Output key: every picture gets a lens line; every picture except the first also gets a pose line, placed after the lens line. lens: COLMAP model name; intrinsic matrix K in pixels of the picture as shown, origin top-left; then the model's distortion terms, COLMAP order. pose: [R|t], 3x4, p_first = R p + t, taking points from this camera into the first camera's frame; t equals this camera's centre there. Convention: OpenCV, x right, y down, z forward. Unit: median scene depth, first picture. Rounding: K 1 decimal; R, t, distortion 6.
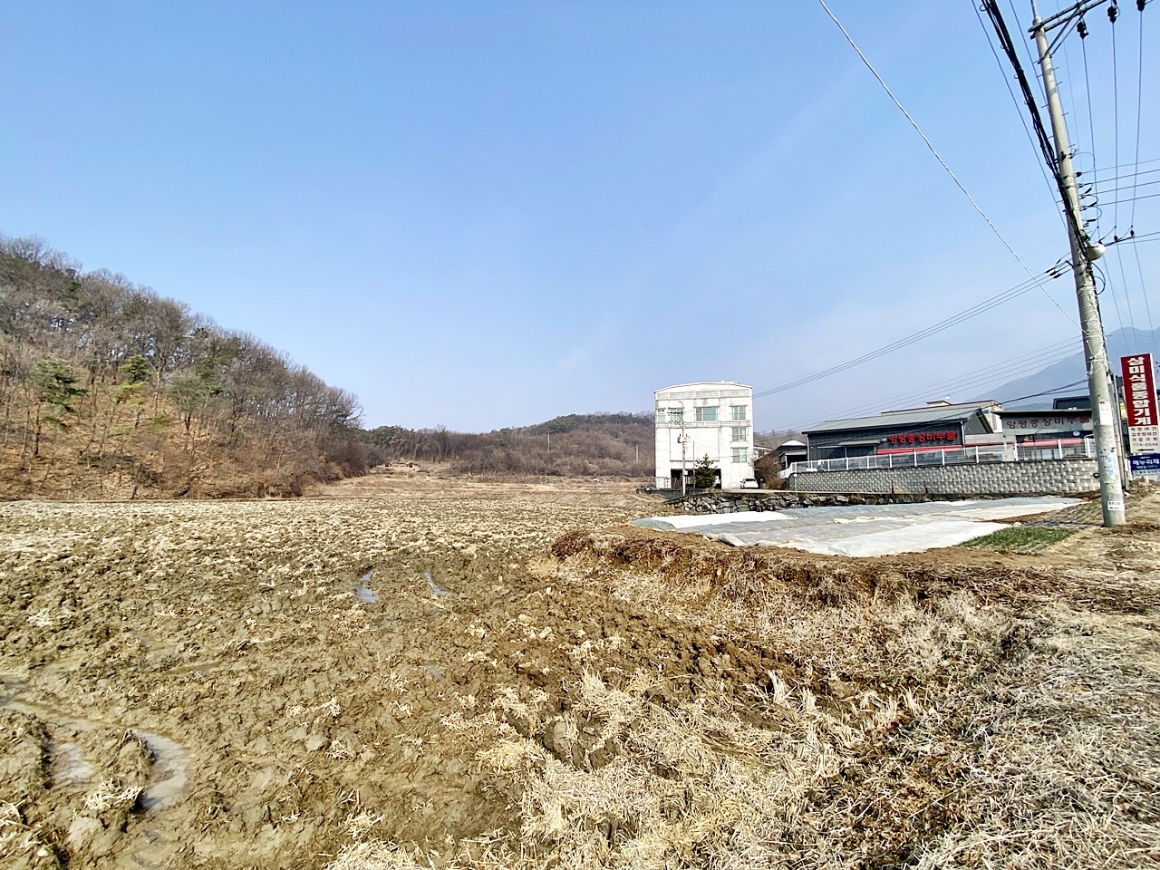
lens RADIAL K [[463.0, 0, 586.9], [0, 463.0, 434.0], [0, 0, 1]] dist [0.018379, -0.000062]
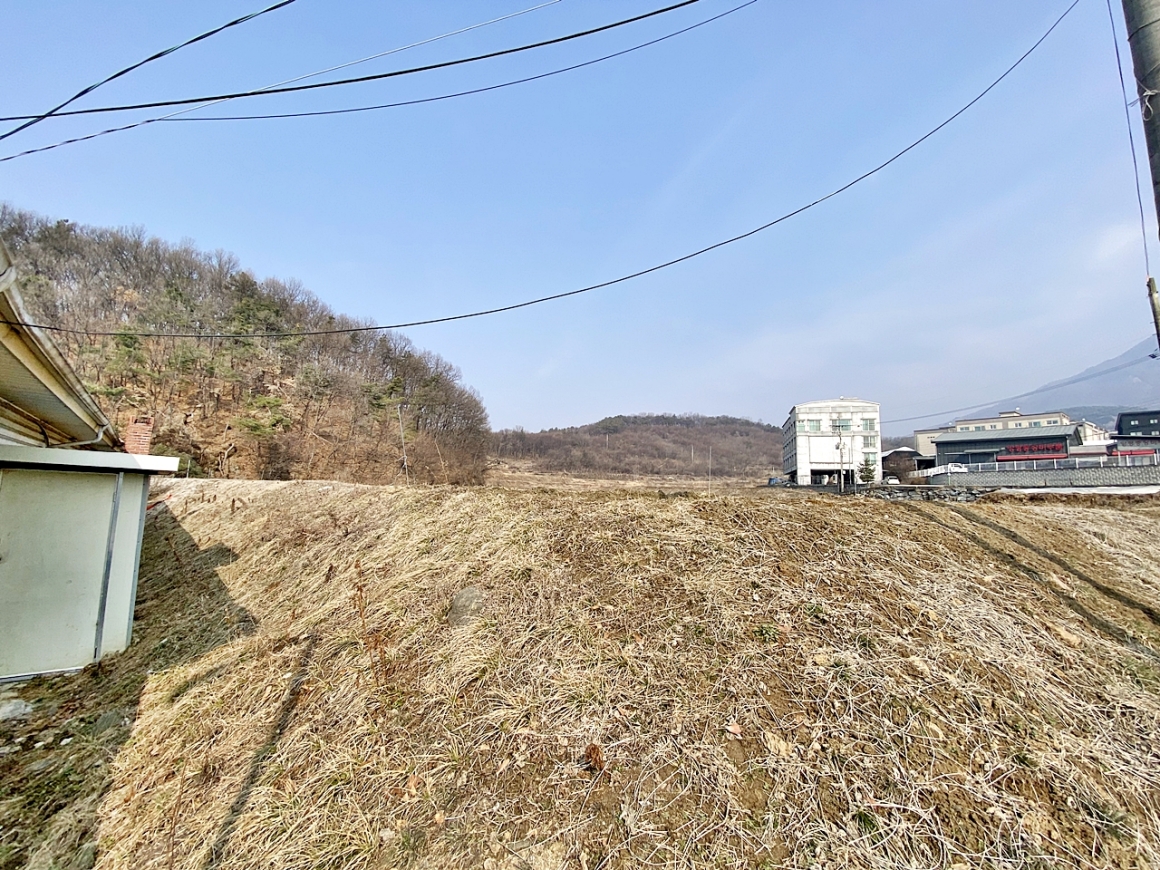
lens RADIAL K [[460.8, 0, 580.0], [0, 460.8, 435.0], [0, 0, 1]] dist [0.002432, -0.014318]
pose [[0.997860, 0.011075, -0.064449, -0.157055], [-0.010808, 0.999931, 0.004499, -0.006486], [0.064494, -0.003793, 0.997911, -0.120063]]
